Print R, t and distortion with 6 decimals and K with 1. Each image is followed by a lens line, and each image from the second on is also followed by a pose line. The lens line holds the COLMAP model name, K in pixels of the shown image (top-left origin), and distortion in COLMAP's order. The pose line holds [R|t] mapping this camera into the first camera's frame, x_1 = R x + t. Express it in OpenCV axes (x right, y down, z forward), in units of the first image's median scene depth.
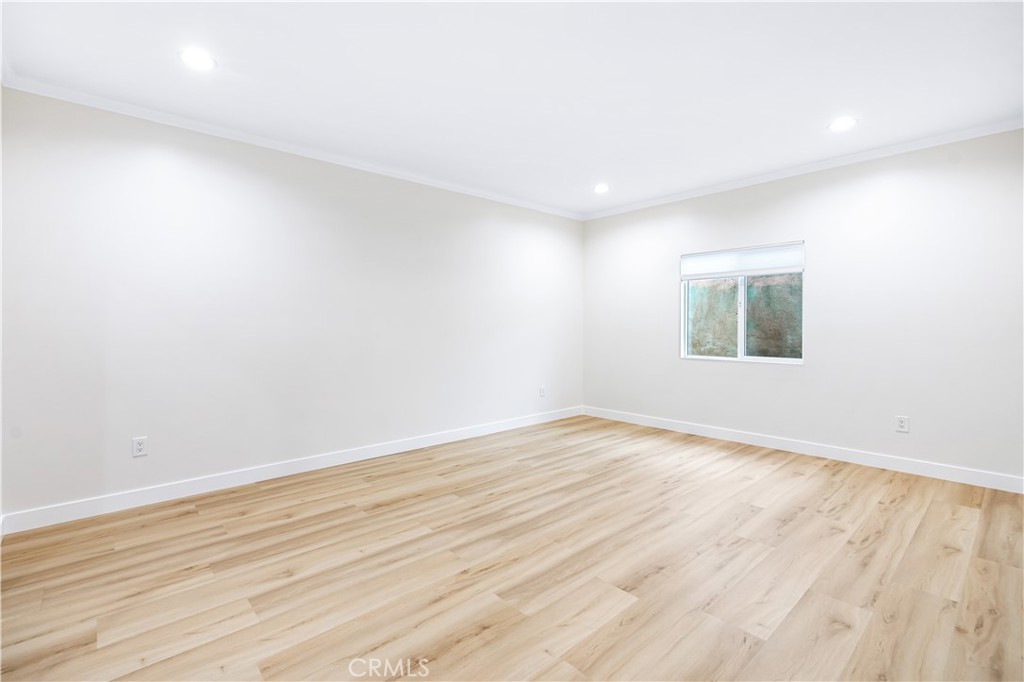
lens RADIAL K [[428.6, 0, 514.4], [0, 428.6, 344.5], [0, 0, 1]] dist [-0.006337, -0.000269]
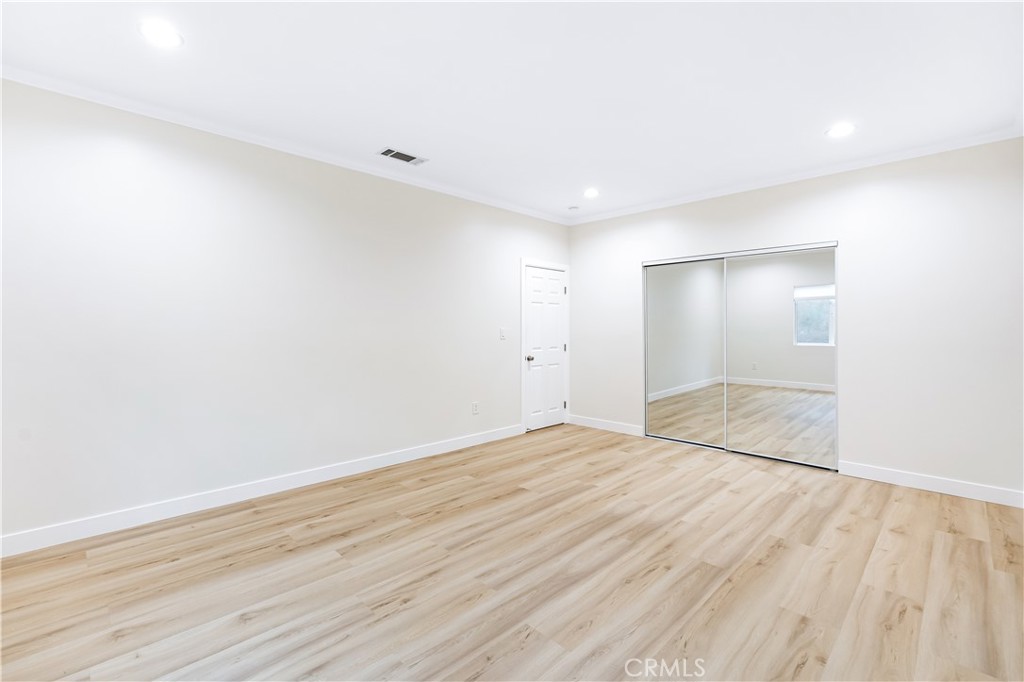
lens RADIAL K [[428.6, 0, 514.4], [0, 428.6, 344.5], [0, 0, 1]] dist [-0.006337, -0.000269]
pose [[-0.998387, 0.004091, -0.056626, 0.284966], [-0.001000, 0.995979, 0.089581, -0.111584], [0.056764, 0.089494, -0.994368, 1.924470]]
